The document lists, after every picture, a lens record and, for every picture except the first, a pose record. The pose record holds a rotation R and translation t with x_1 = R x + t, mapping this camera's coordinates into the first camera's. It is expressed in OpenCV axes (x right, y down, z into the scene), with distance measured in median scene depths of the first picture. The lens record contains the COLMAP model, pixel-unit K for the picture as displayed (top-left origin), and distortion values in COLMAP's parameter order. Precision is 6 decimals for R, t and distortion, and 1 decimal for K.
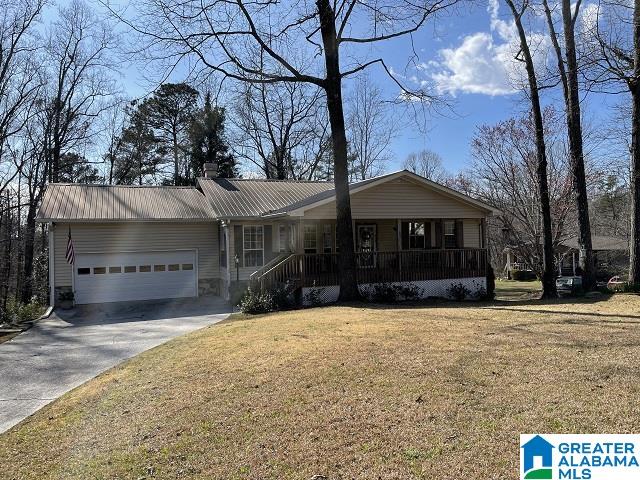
lens RADIAL K [[491.1, 0, 321.4], [0, 491.1, 238.8], [0, 0, 1]] dist [0.041809, -0.037831]
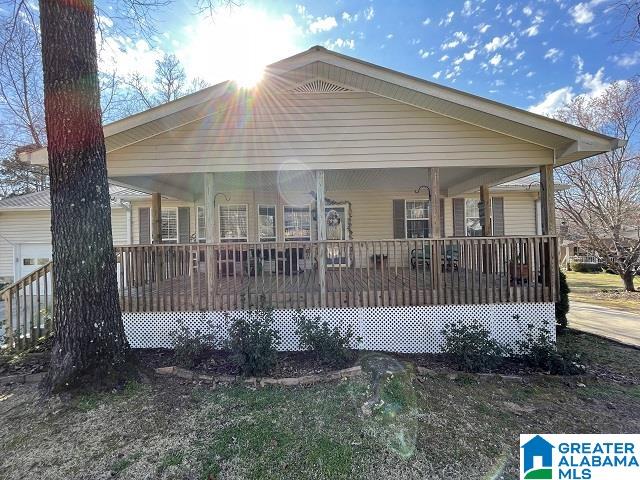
lens RADIAL K [[258.6, 0, 315.5], [0, 258.6, 238.0], [0, 0, 1]] dist [-0.001649, -0.000675]
pose [[0.922029, -0.001294, -0.387118, 0.211195], [0.001787, 0.999998, 0.000916, 0.019617], [0.387116, -0.001536, 0.922030, 0.657080]]
